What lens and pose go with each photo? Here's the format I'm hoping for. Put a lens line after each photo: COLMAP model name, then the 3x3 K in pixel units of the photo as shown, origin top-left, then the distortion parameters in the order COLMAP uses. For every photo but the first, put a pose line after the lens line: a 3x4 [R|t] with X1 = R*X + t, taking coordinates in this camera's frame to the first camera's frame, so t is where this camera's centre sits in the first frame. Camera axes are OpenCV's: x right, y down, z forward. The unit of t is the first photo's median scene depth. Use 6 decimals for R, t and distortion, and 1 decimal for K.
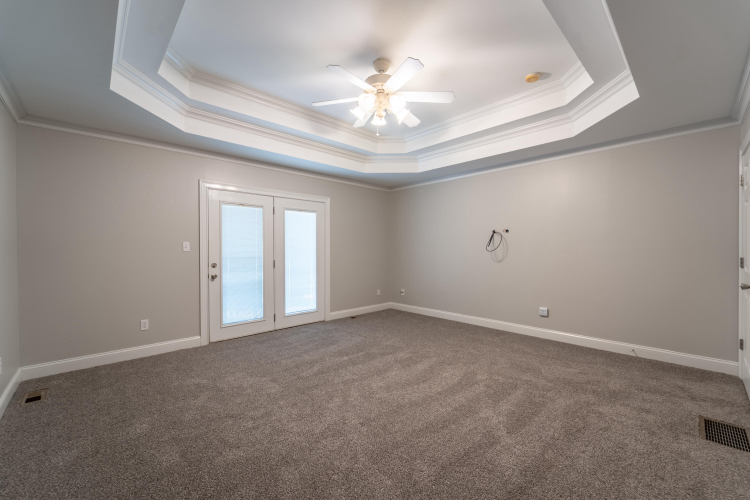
lens RADIAL K [[304.6, 0, 377.0], [0, 304.6, 251.8], [0, 0, 1]] dist [0.002178, -0.000062]
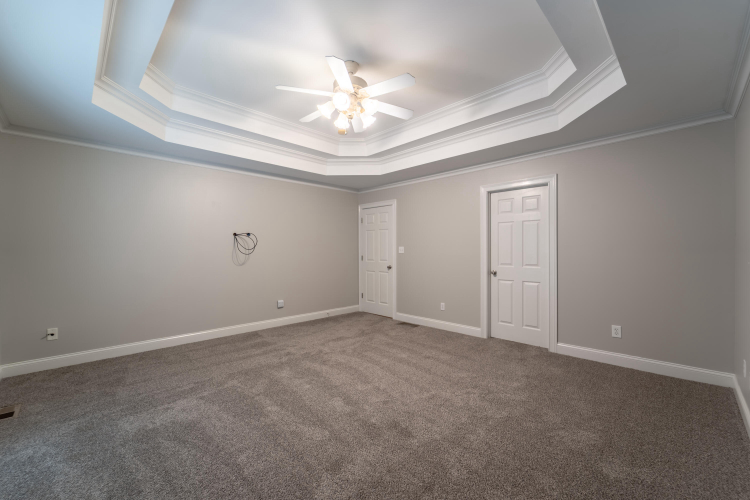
lens RADIAL K [[304.6, 0, 377.0], [0, 304.6, 251.8], [0, 0, 1]] dist [0.002178, -0.000062]
pose [[-0.024121, 0.002551, 0.999706, -0.896460], [0.017625, 0.999842, -0.002126, -0.000156], [-0.999554, 0.017569, -0.024162, 0.866769]]
